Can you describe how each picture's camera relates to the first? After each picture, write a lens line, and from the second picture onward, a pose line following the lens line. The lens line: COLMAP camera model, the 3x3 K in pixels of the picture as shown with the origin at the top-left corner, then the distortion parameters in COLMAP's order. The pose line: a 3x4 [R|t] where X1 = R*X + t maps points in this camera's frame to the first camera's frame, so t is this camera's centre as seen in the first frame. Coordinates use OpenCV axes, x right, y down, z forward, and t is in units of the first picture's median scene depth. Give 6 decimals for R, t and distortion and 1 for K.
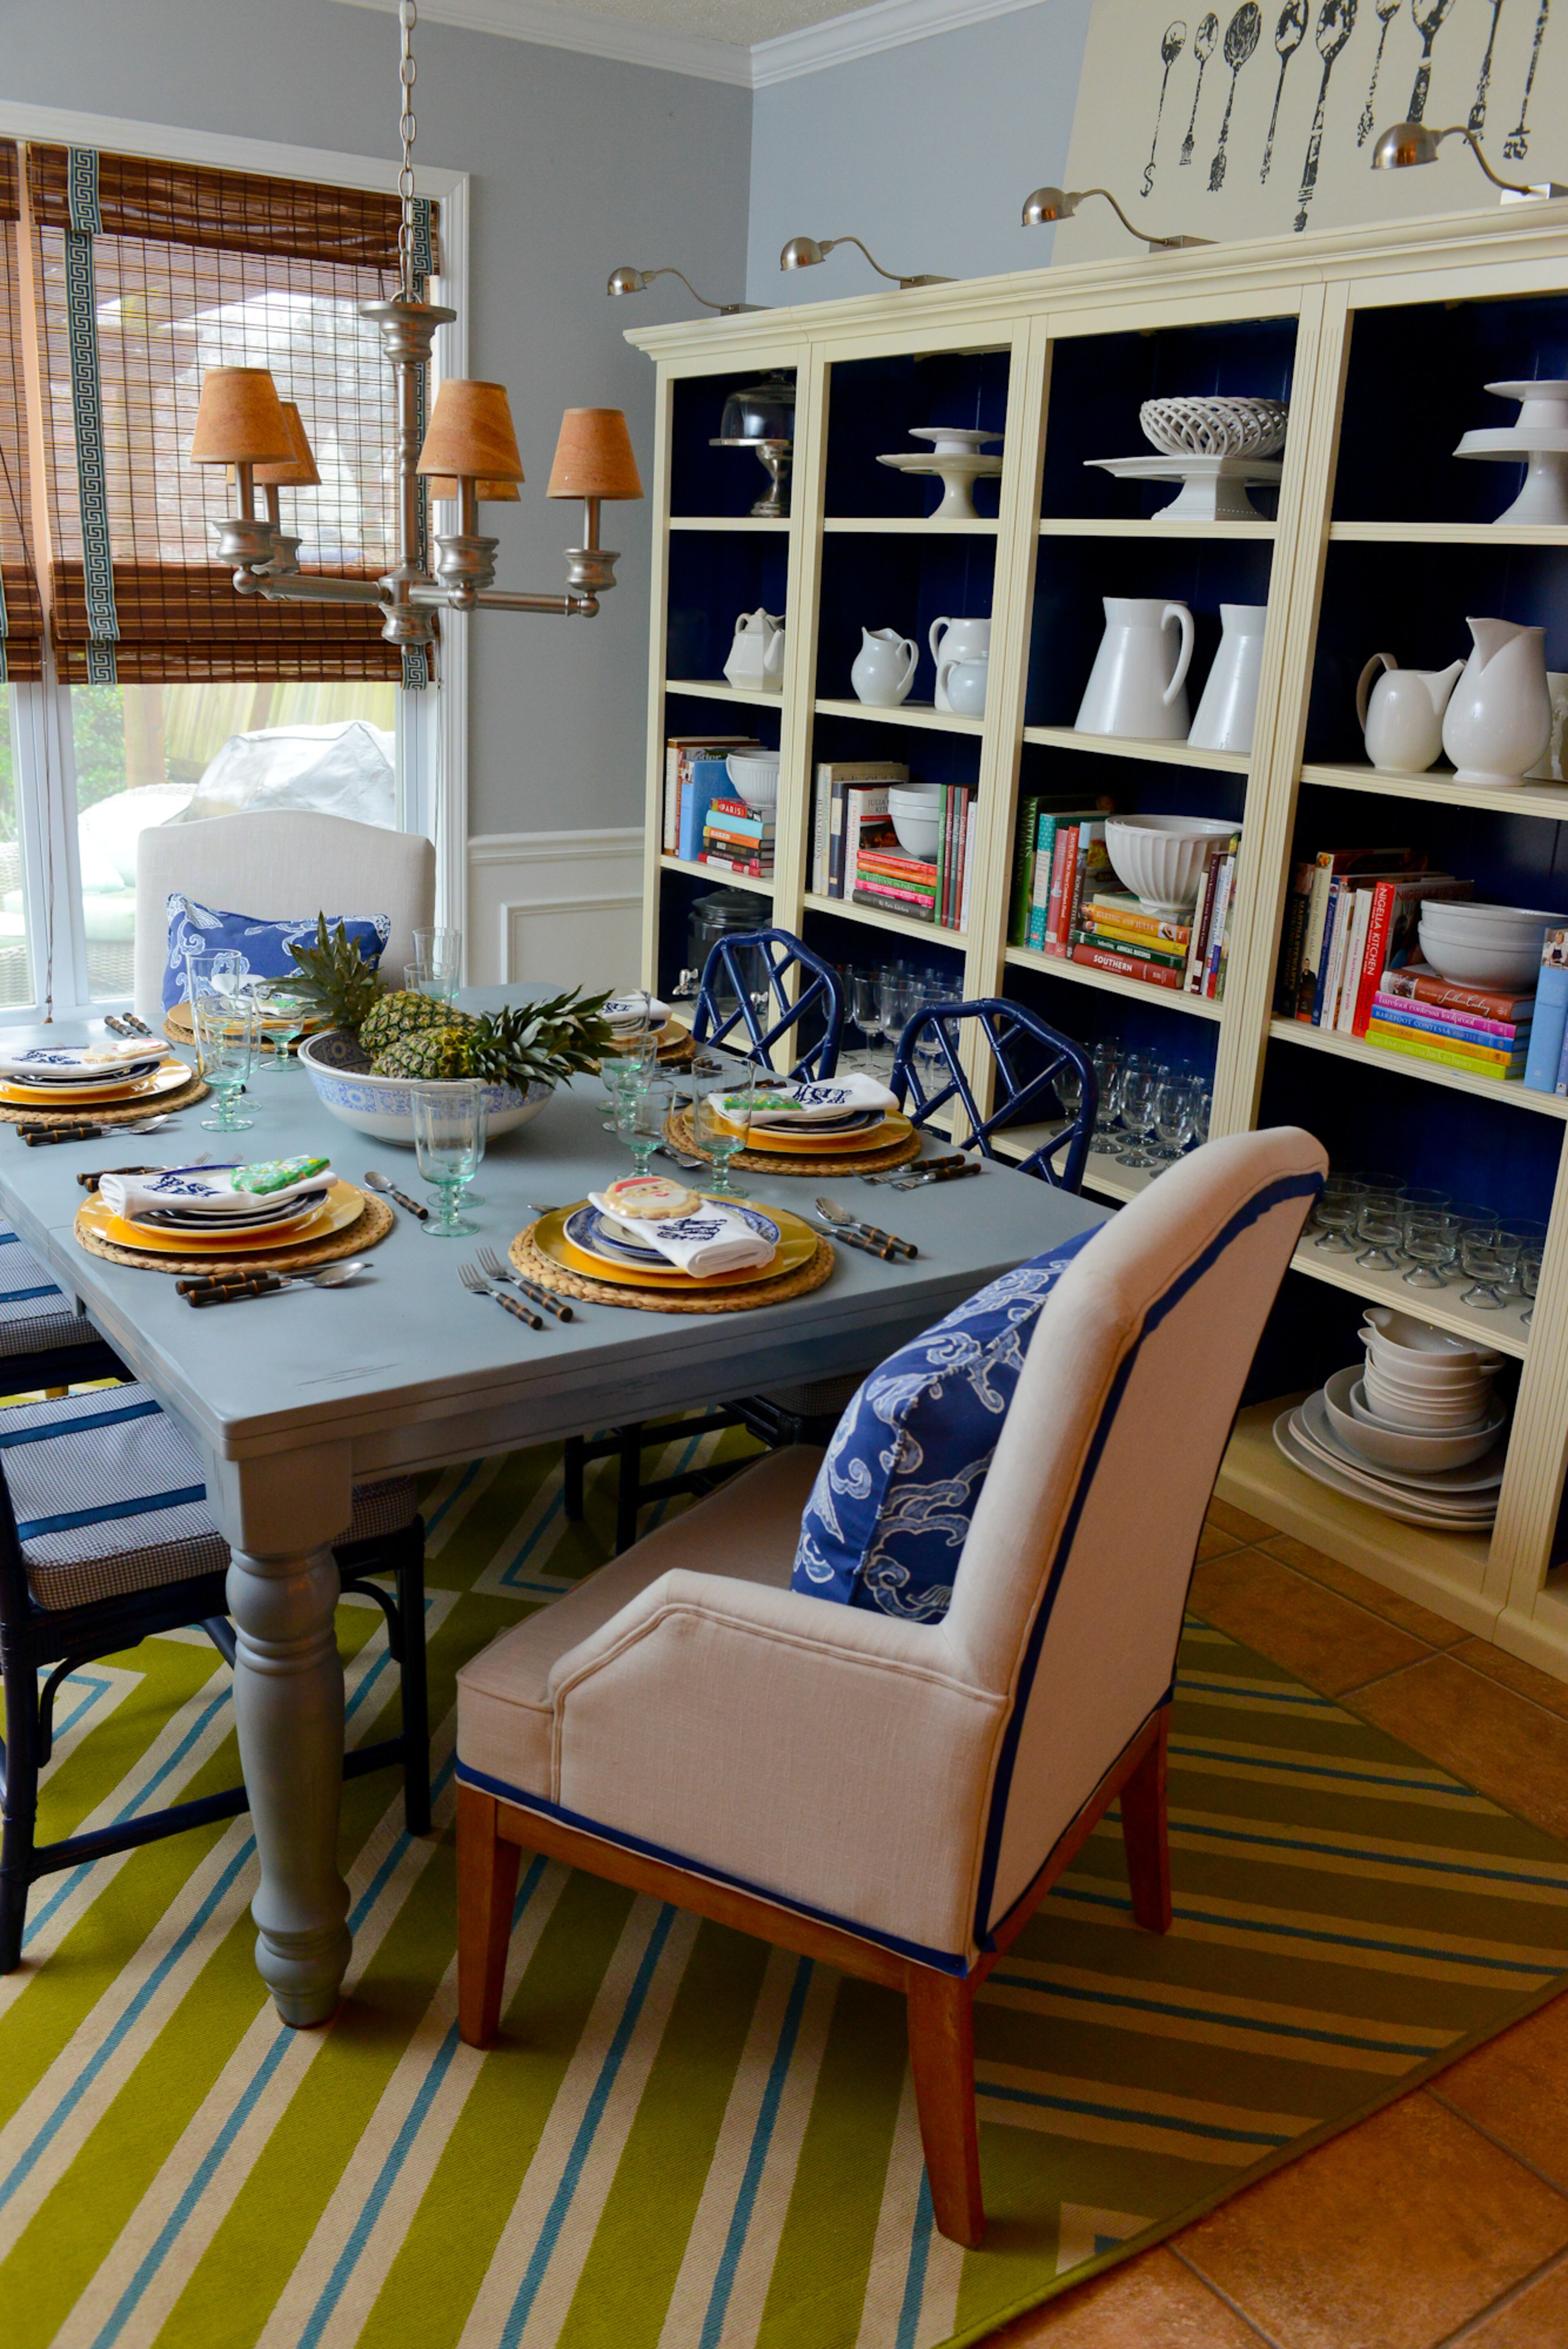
lens RADIAL K [[1854.1, 0, 784.0], [0, 1854.1, 1174.5], [0, 0, 1]] dist [-0.057176, 0.010781]
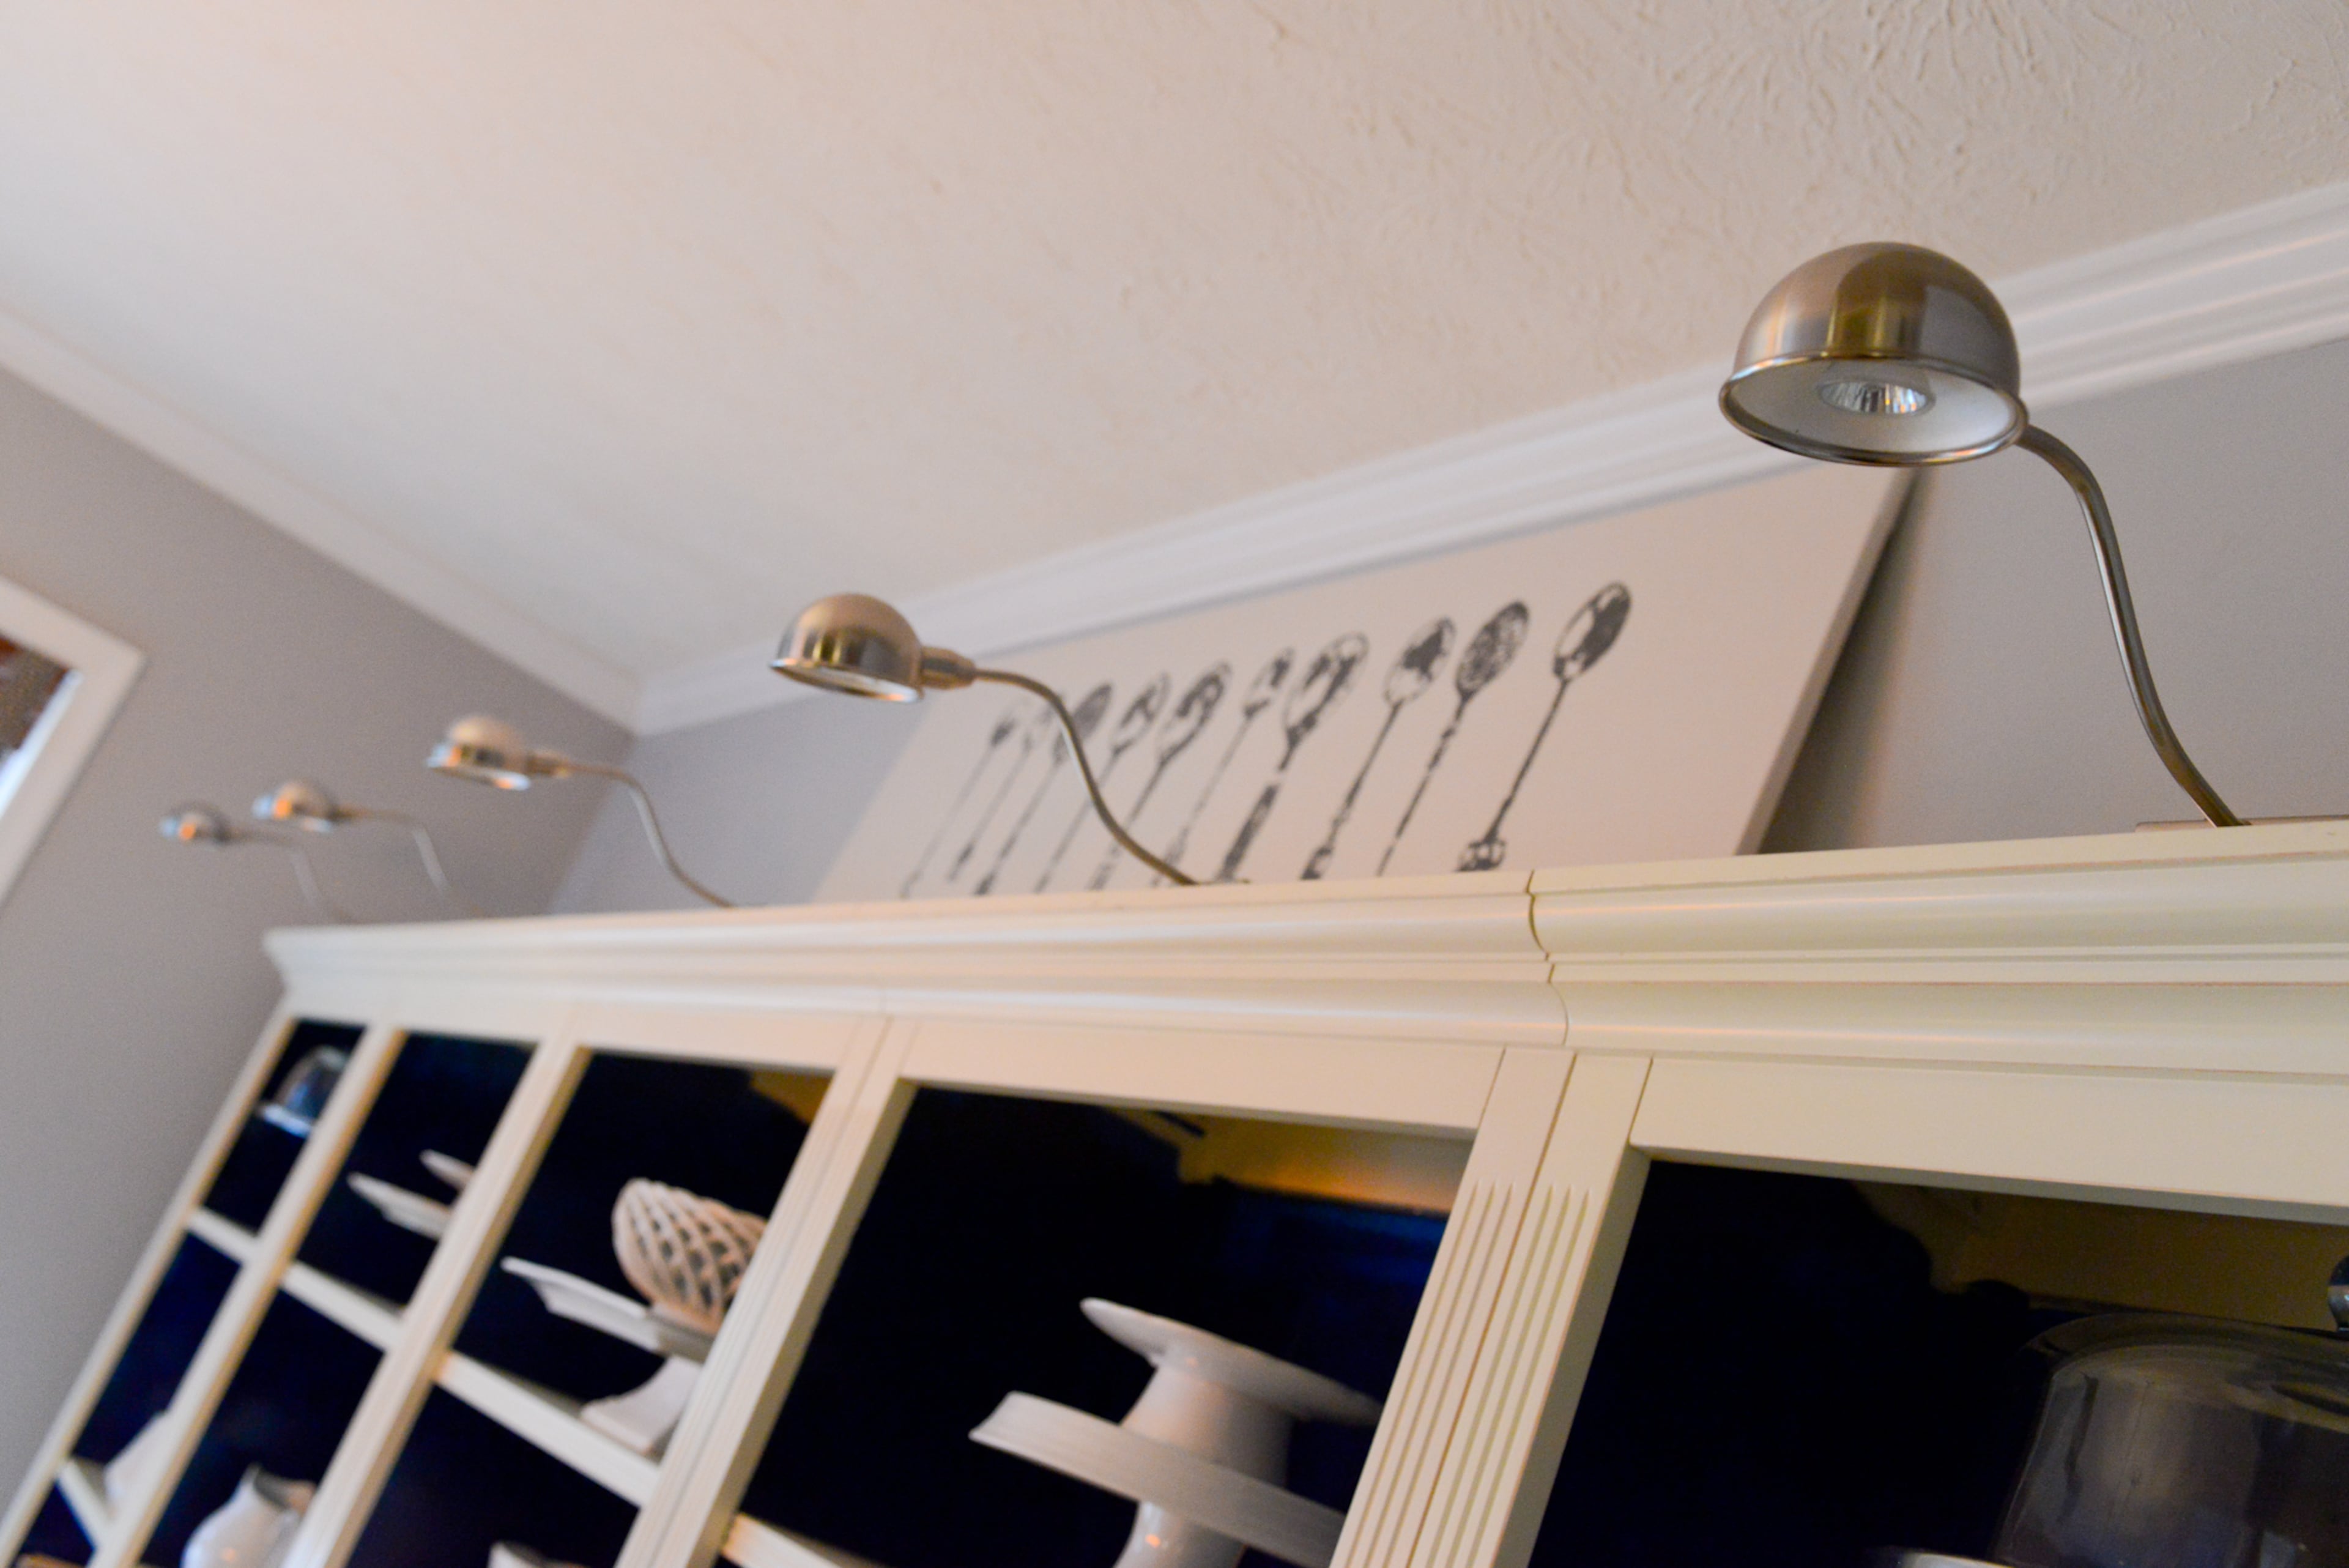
lens RADIAL K [[1994.3, 0, 1174.5], [0, 1994.3, 784.0], [0, 0, 1]] dist [-0.065203, 0.003397]
pose [[0.946846, 0.314521, -0.067525, 0.349009], [-0.288148, 0.735910, -0.612705, -0.216832], [-0.143016, 0.599595, 0.787422, 0.494677]]
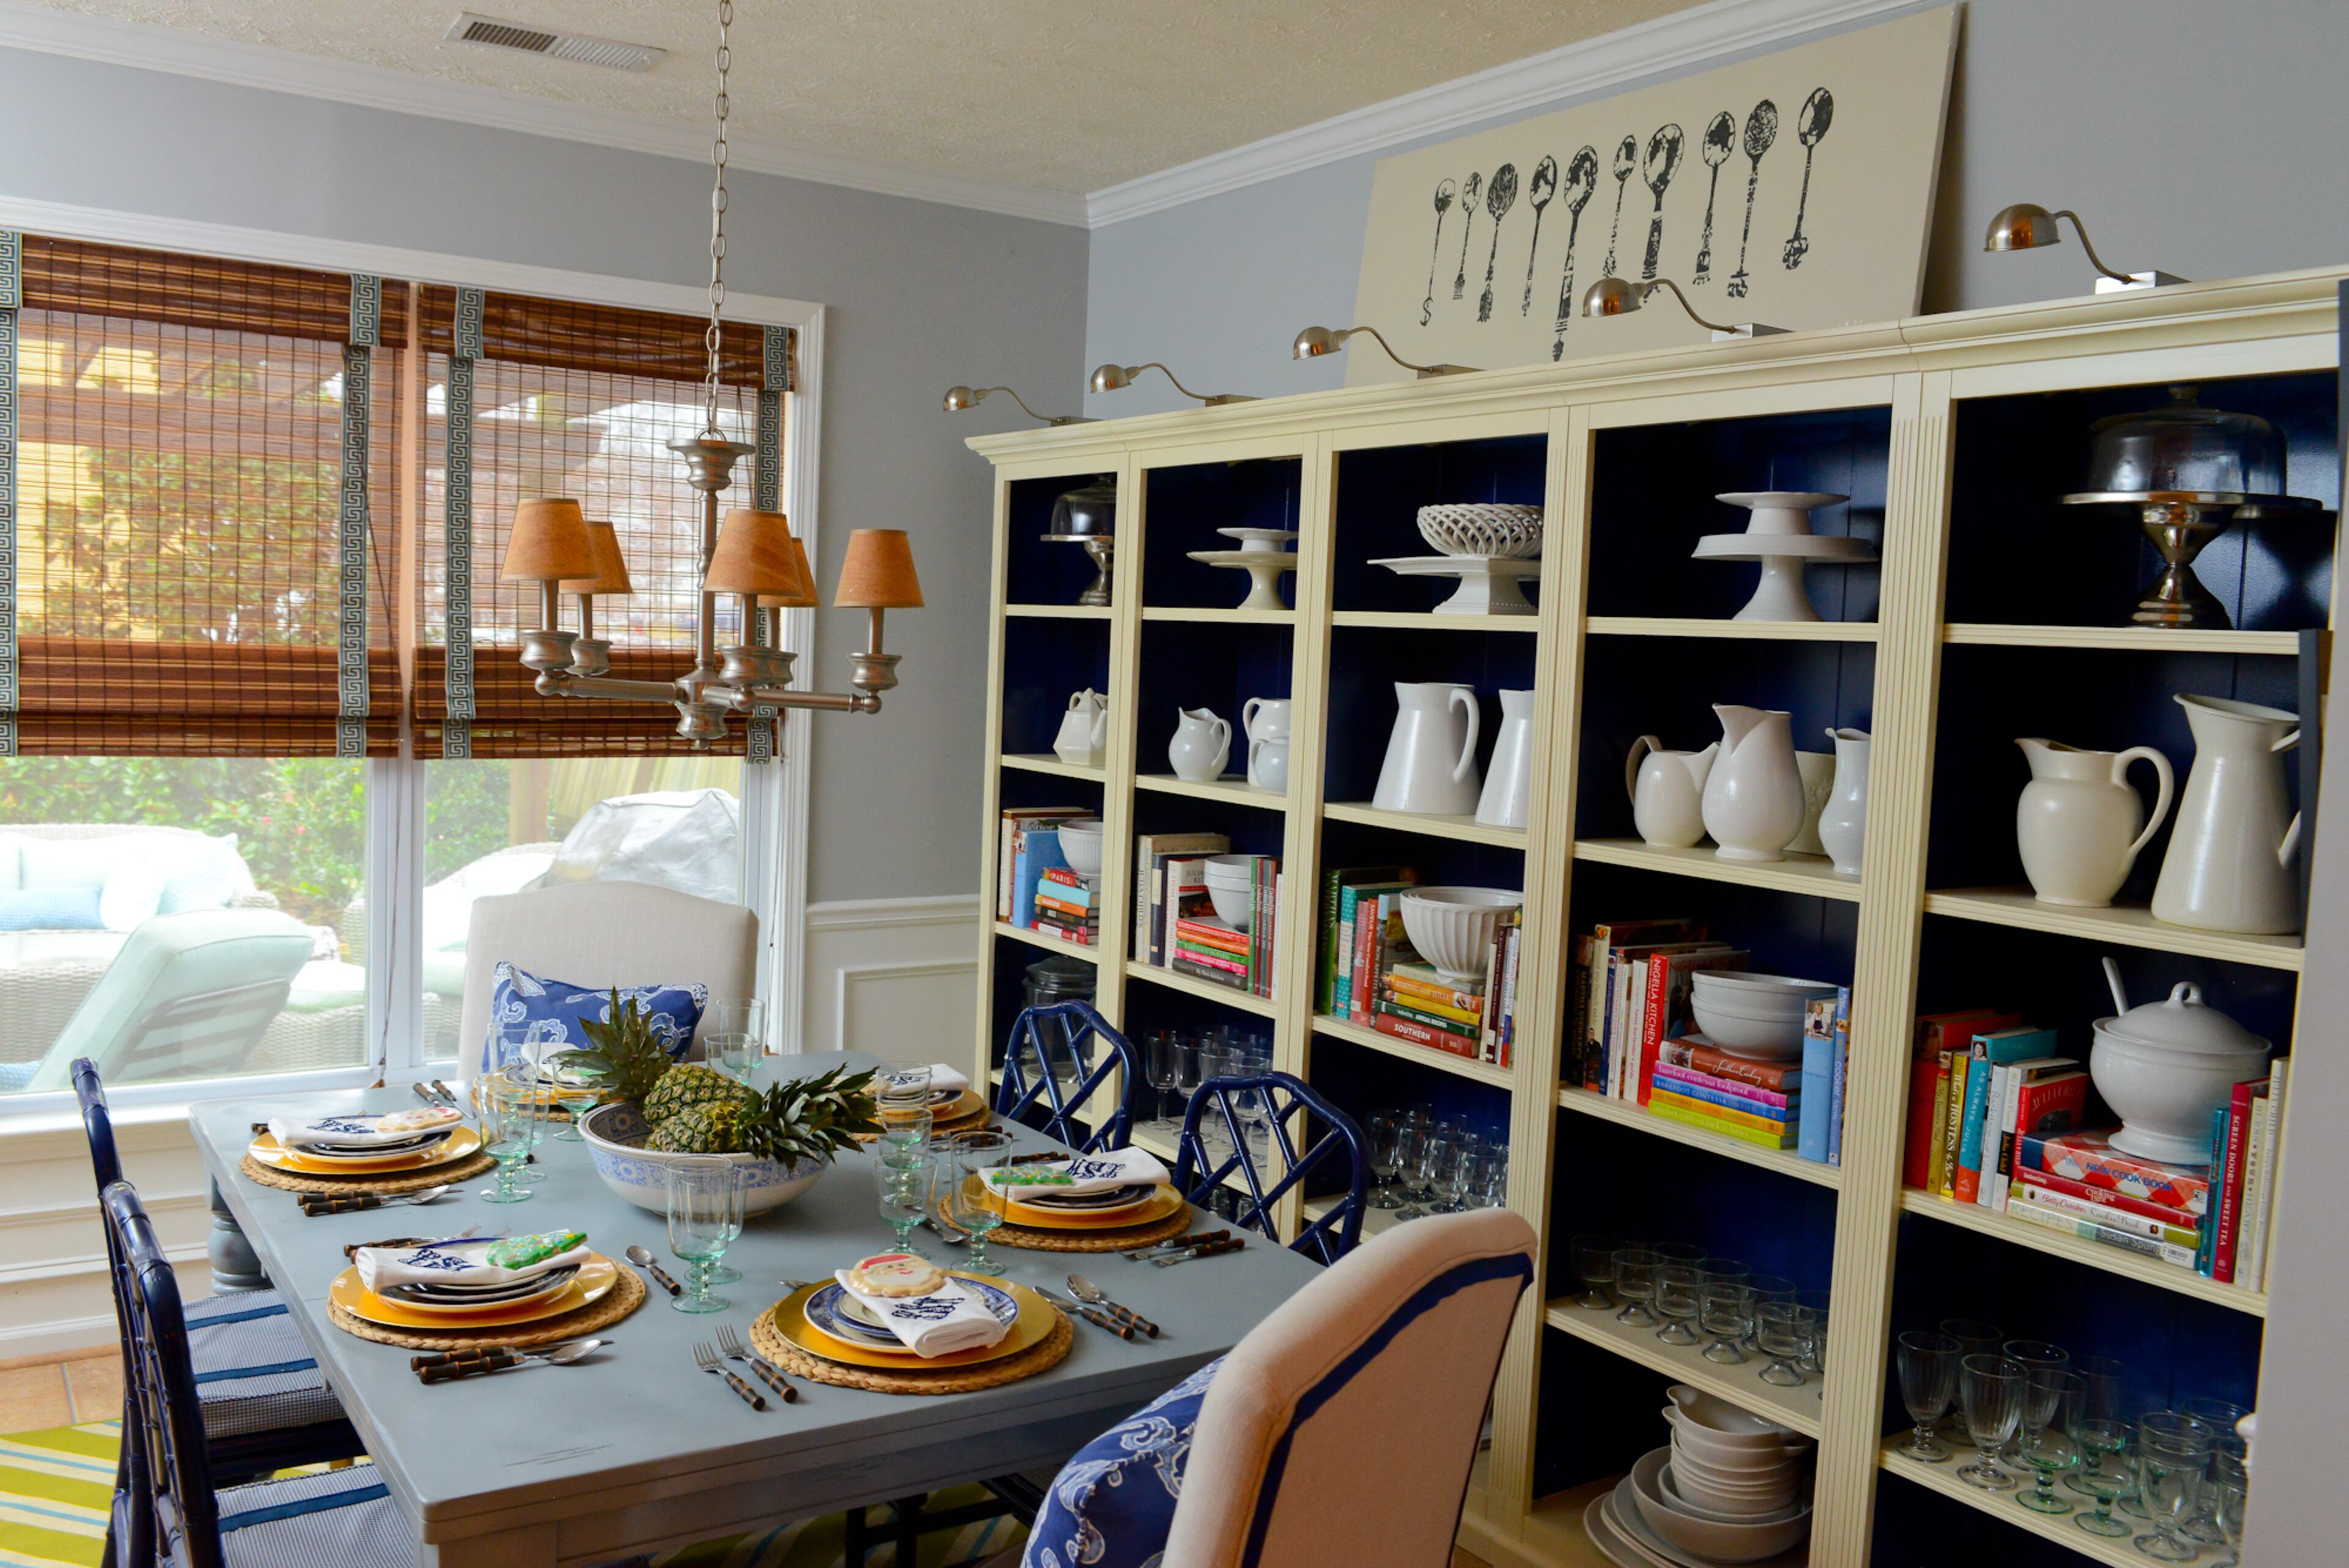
lens RADIAL K [[1895.2, 0, 1174.5], [0, 1895.2, 784.0], [0, 0, 1]] dist [-0.081906, 0.082073]
pose [[0.999889, -0.003095, -0.014590, 0.070093], [-0.000365, 0.972855, -0.231414, -0.007783], [0.014910, 0.231394, 0.972746, -0.043892]]
